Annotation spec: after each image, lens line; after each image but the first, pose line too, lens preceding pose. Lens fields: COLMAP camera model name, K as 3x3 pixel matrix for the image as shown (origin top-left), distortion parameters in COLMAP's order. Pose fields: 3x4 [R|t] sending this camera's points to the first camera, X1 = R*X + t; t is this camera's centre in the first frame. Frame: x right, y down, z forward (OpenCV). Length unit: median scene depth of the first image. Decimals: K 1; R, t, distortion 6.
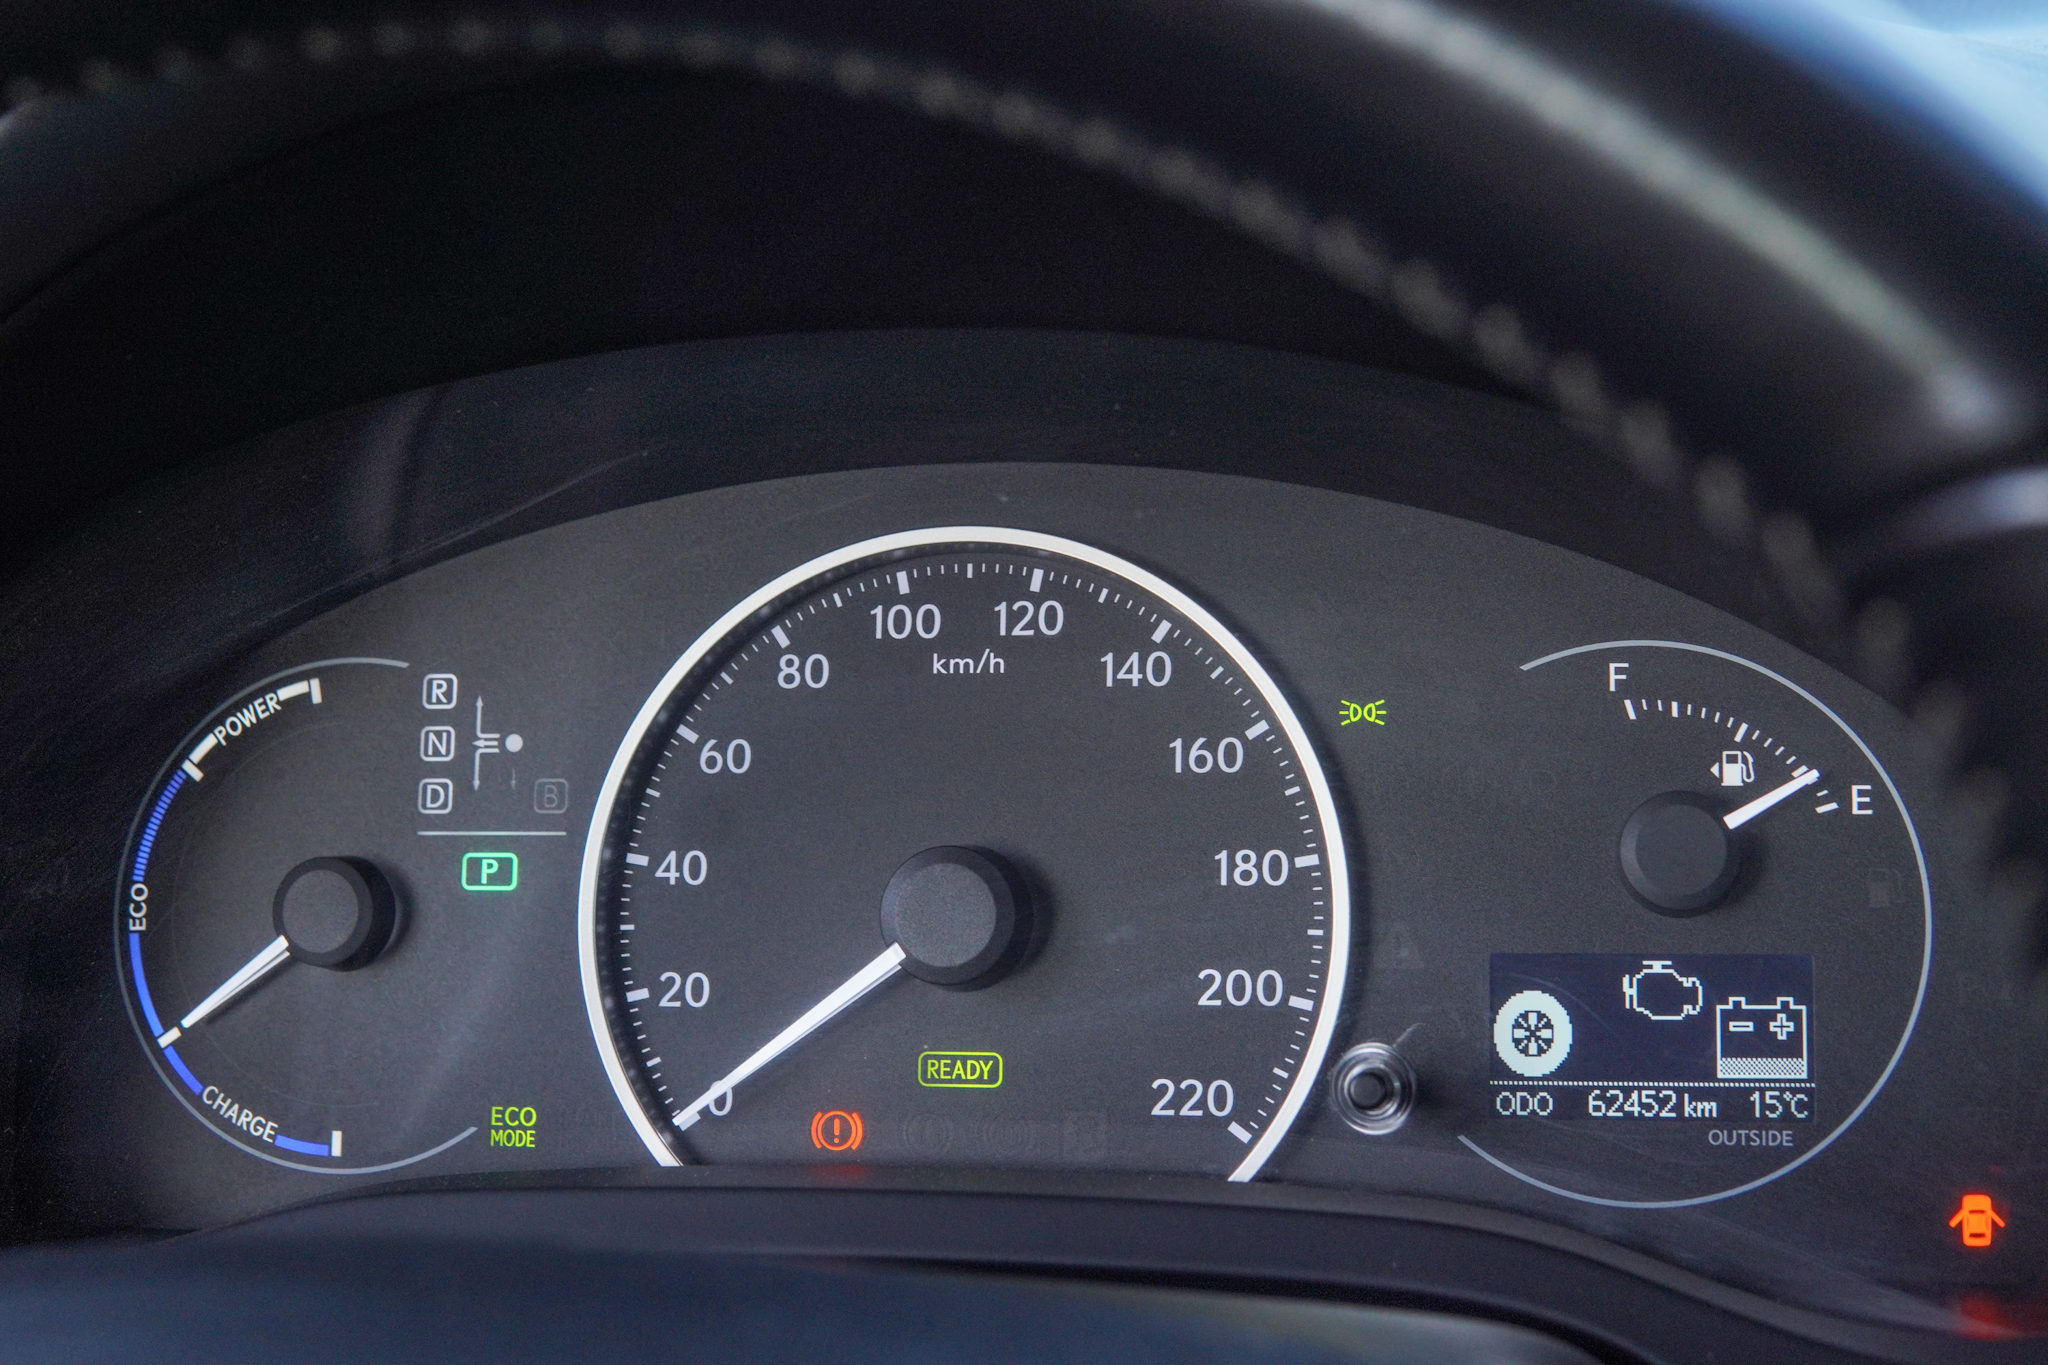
lens RADIAL K [[2900.7, 0, 1024.0], [0, 2900.7, 682.5], [0, 0, 1]] dist [-0.091089, -0.191926]
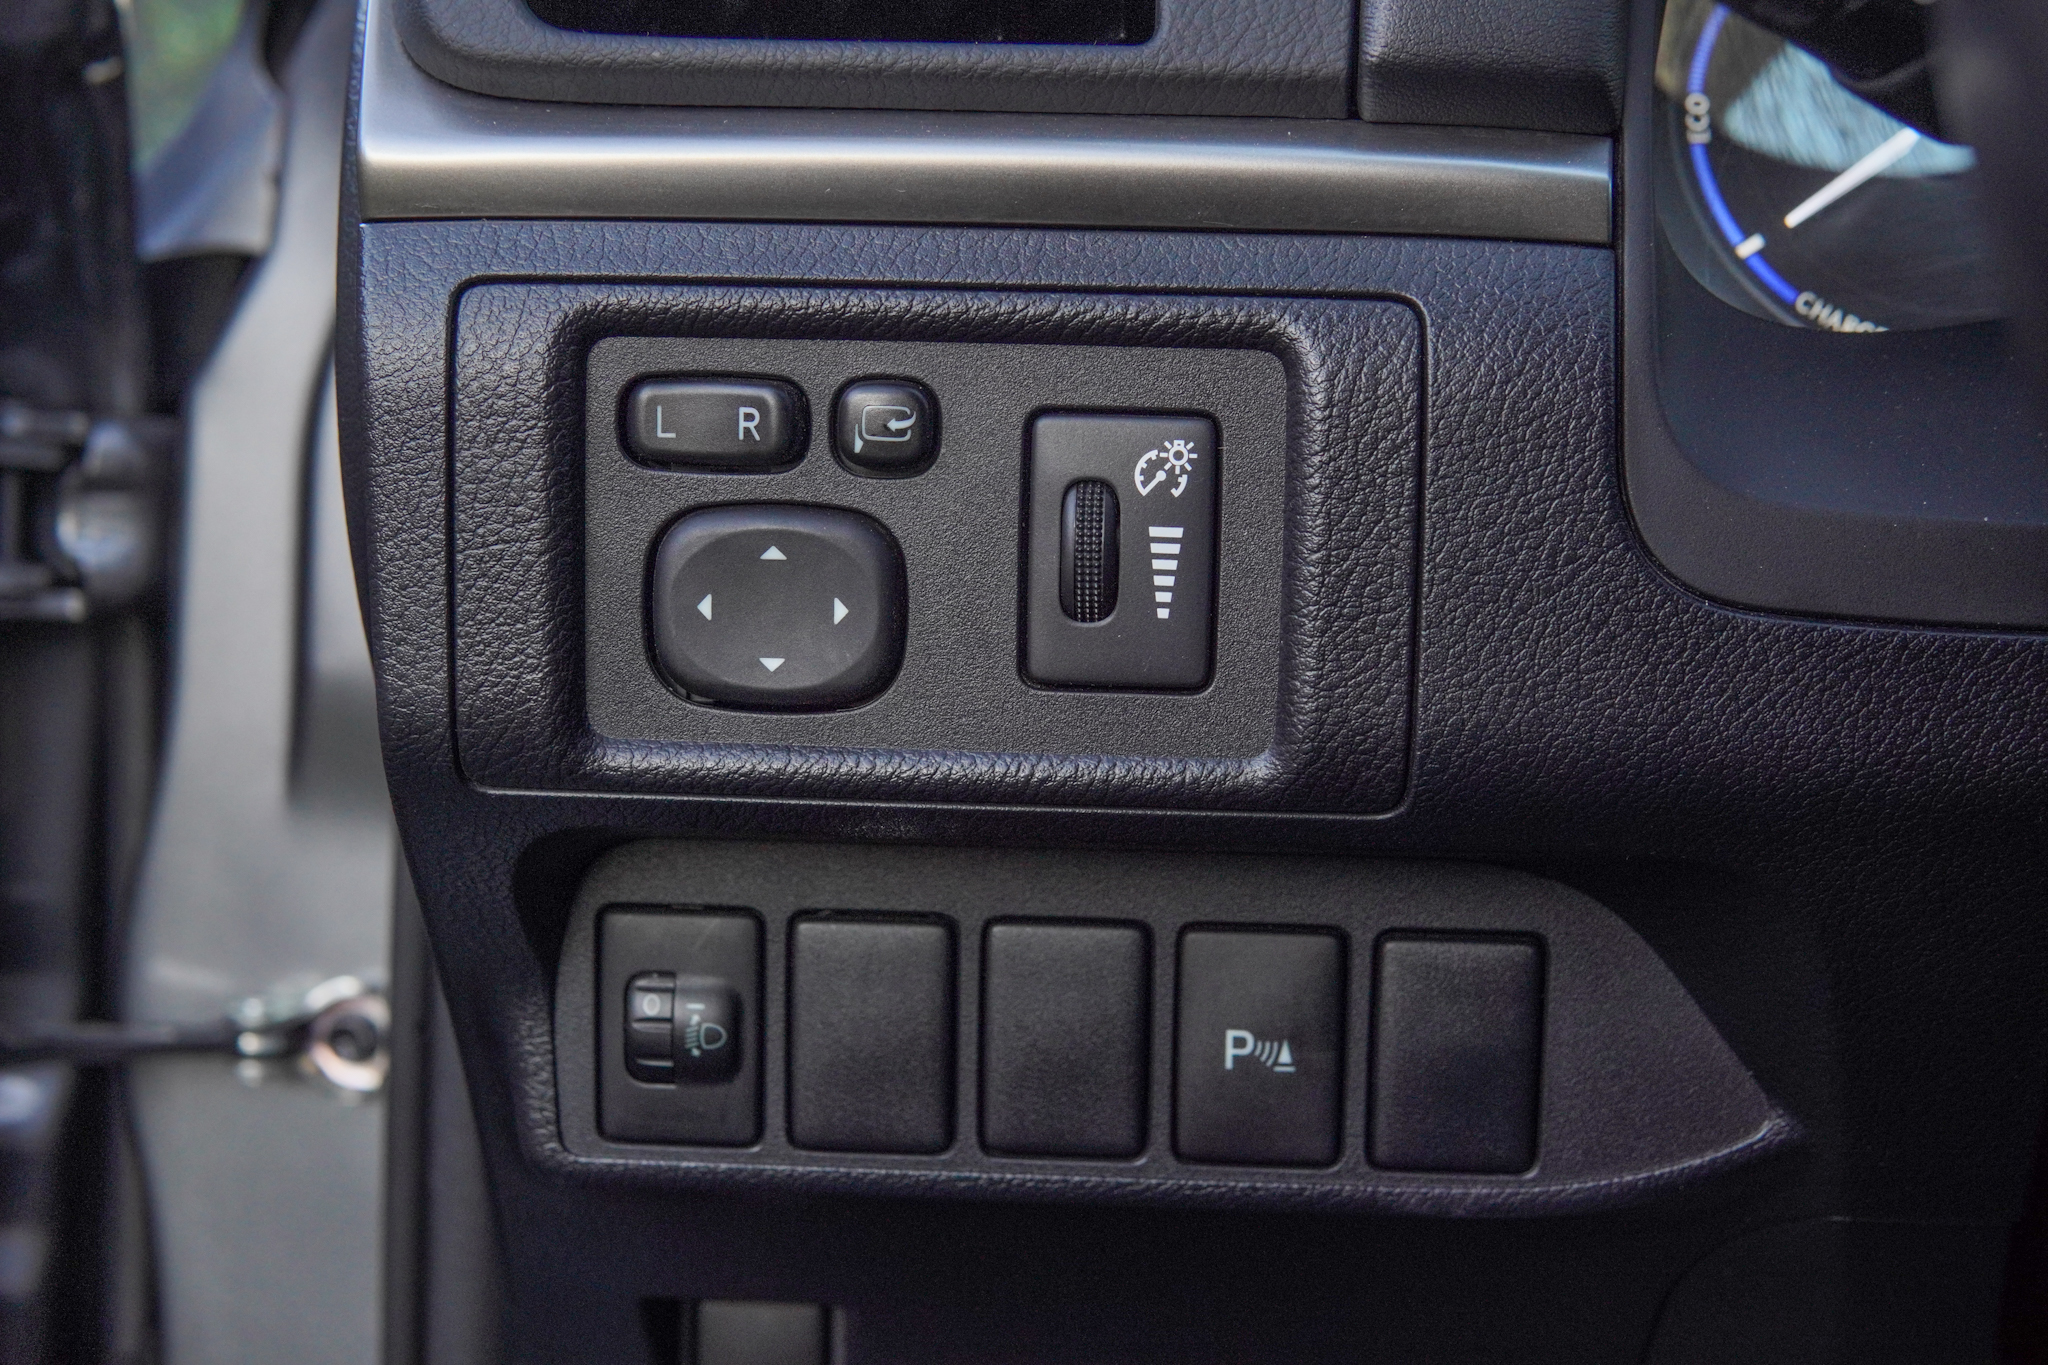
lens RADIAL K [[2900.7, 0, 1024.0], [0, 2900.7, 682.5], [0, 0, 1]] dist [-0.091089, -0.191926]
pose [[0.977824, 0.058908, 0.200975, -0.713748], [-0.029508, 0.988806, -0.146259, 0.410406], [-0.207341, 0.137085, 0.968616, 0.171652]]
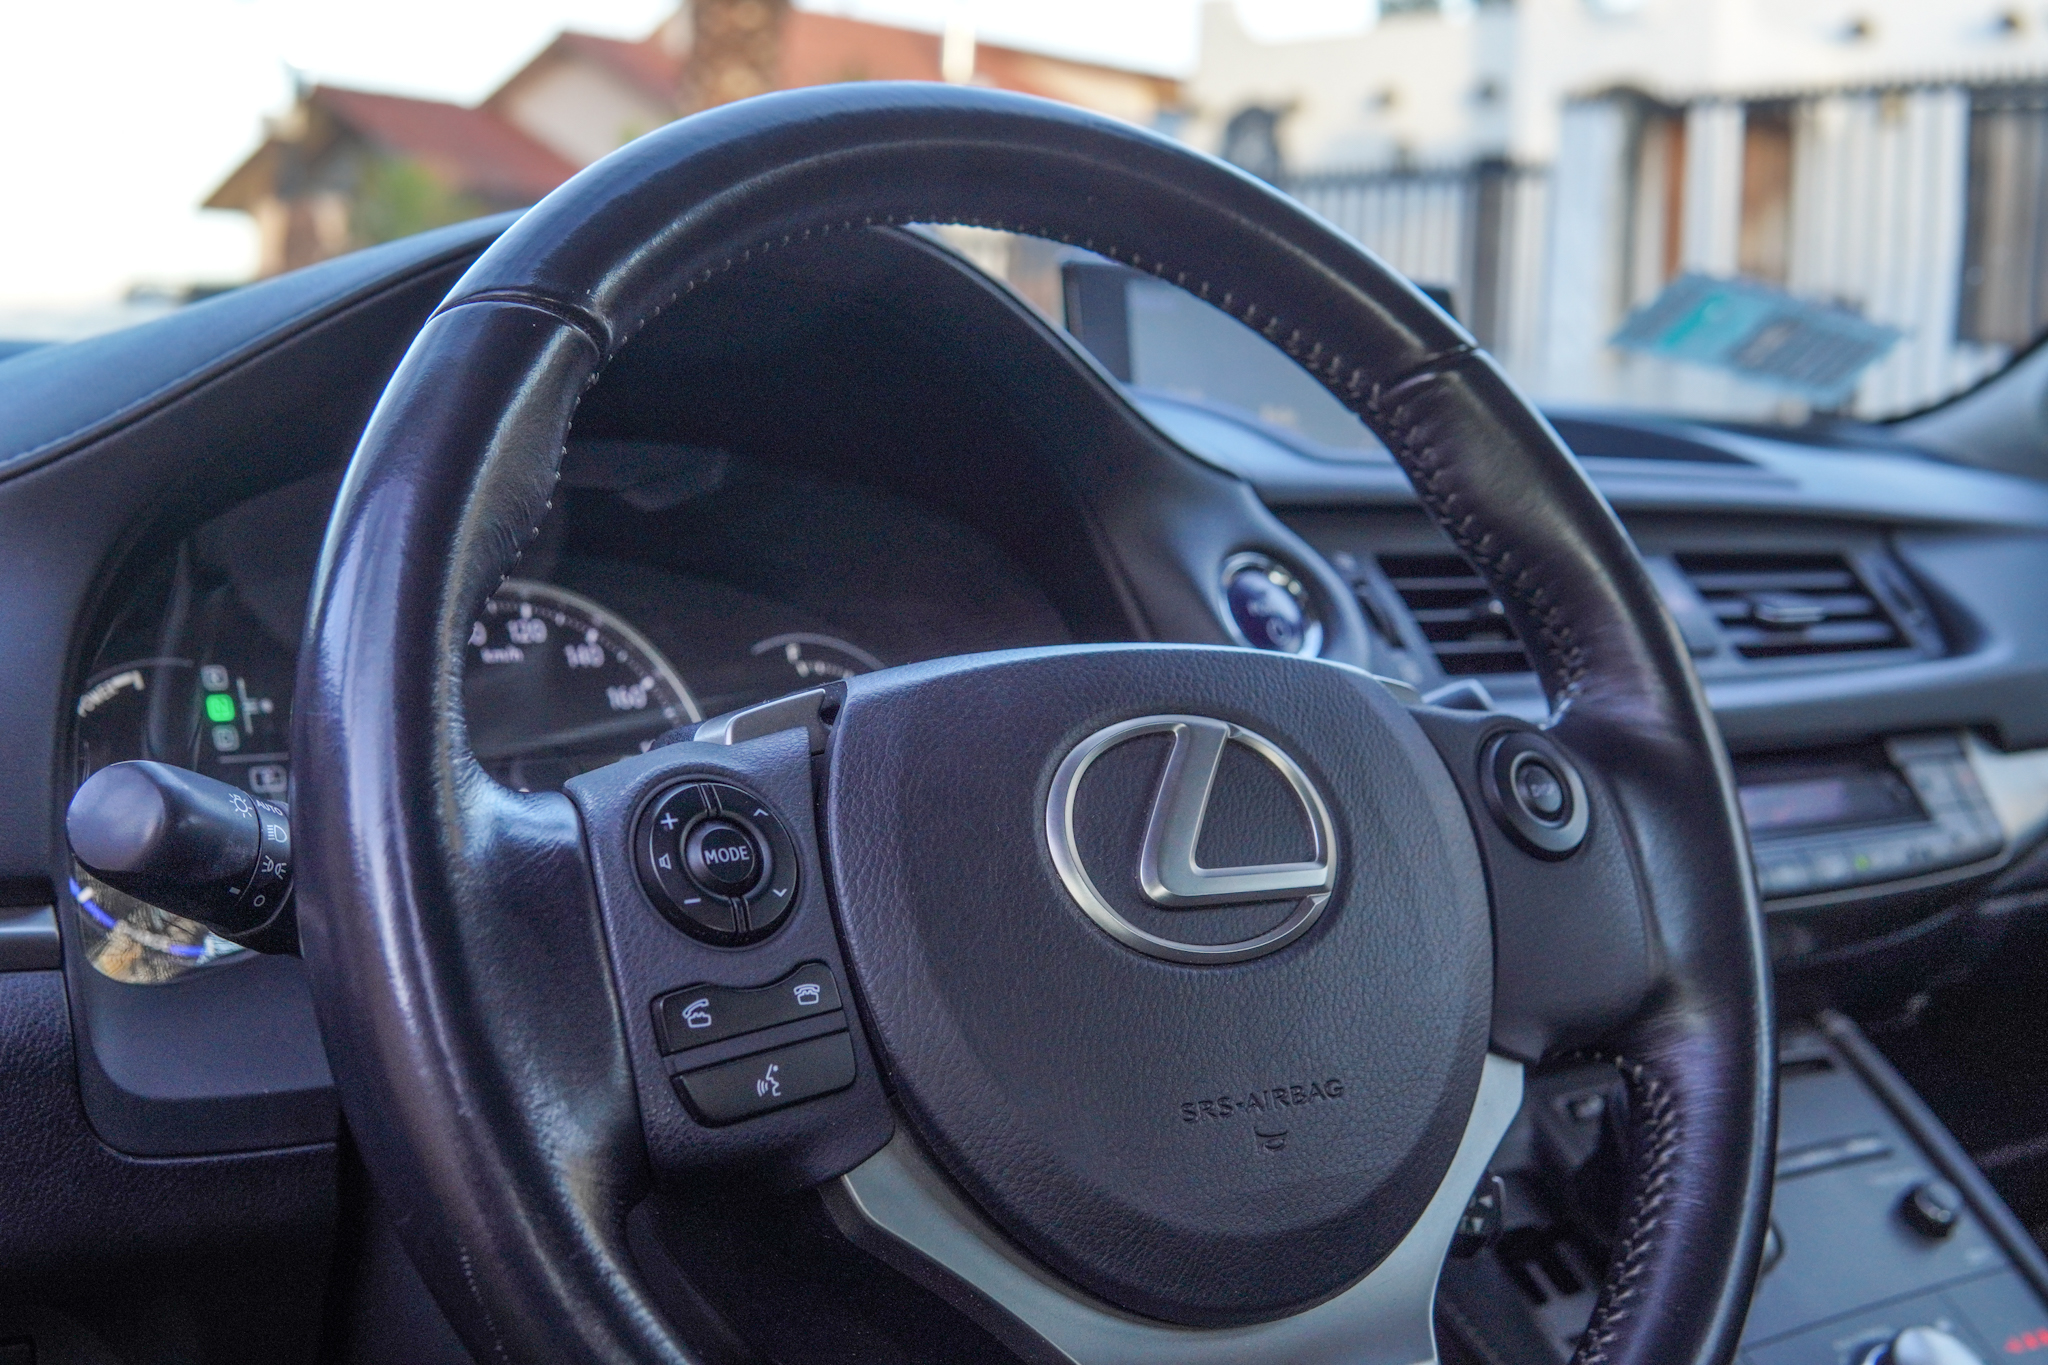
lens RADIAL K [[2900.7, 0, 1024.0], [0, 2900.7, 682.5], [0, 0, 1]] dist [-0.091089, -0.191926]
pose [[0.640116, 0.015495, 0.768122, -1.176676], [0.153289, 0.977118, -0.147455, 0.320972], [-0.752831, 0.212133, 0.623093, -0.373283]]
